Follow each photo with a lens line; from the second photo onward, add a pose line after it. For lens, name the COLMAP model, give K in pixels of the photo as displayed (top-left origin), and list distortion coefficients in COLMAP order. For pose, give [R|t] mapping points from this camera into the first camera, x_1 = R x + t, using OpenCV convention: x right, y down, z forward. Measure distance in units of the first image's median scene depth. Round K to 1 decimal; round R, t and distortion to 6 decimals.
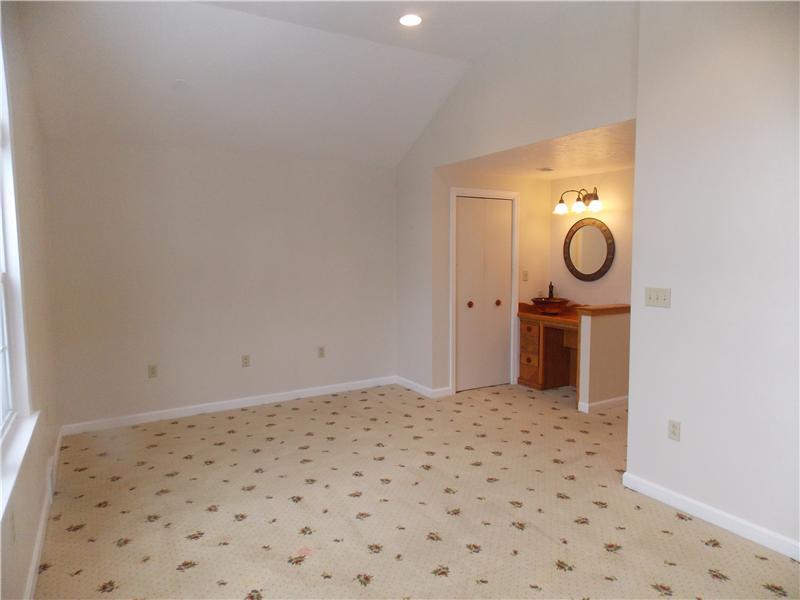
lens RADIAL K [[531.8, 0, 402.7], [0, 531.8, 301.1], [0, 0, 1]] dist [0.005078, -0.004255]
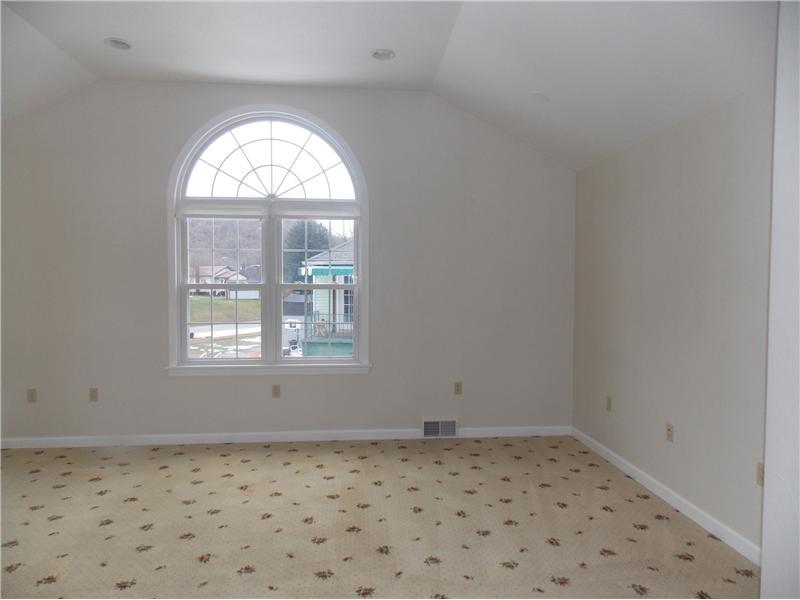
lens RADIAL K [[531.8, 0, 404.8], [0, 531.8, 300.8], [0, 0, 1]] dist [0.005078, -0.004255]
pose [[-0.425788, 0.044387, -0.903734, 0.707235], [-0.075574, 0.993562, 0.084405, -0.131780], [0.901661, 0.104237, -0.419692, 1.546671]]
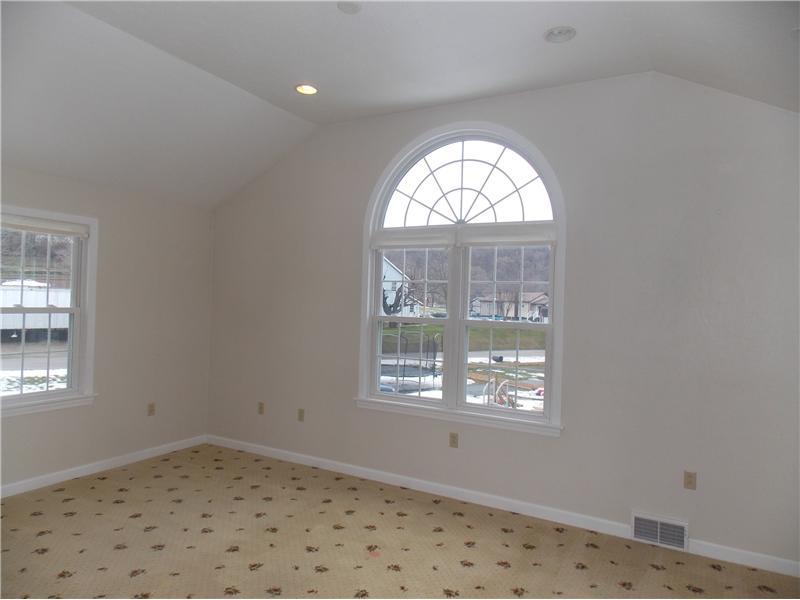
lens RADIAL K [[531.8, 0, 399.1], [0, 531.8, 294.7], [0, 0, 1]] dist [0.005078, -0.004255]
pose [[-0.862308, -0.021142, -0.505942, 0.322291], [-0.063700, 0.995720, 0.066959, -0.166387], [0.502361, 0.089968, -0.859964, 1.658086]]
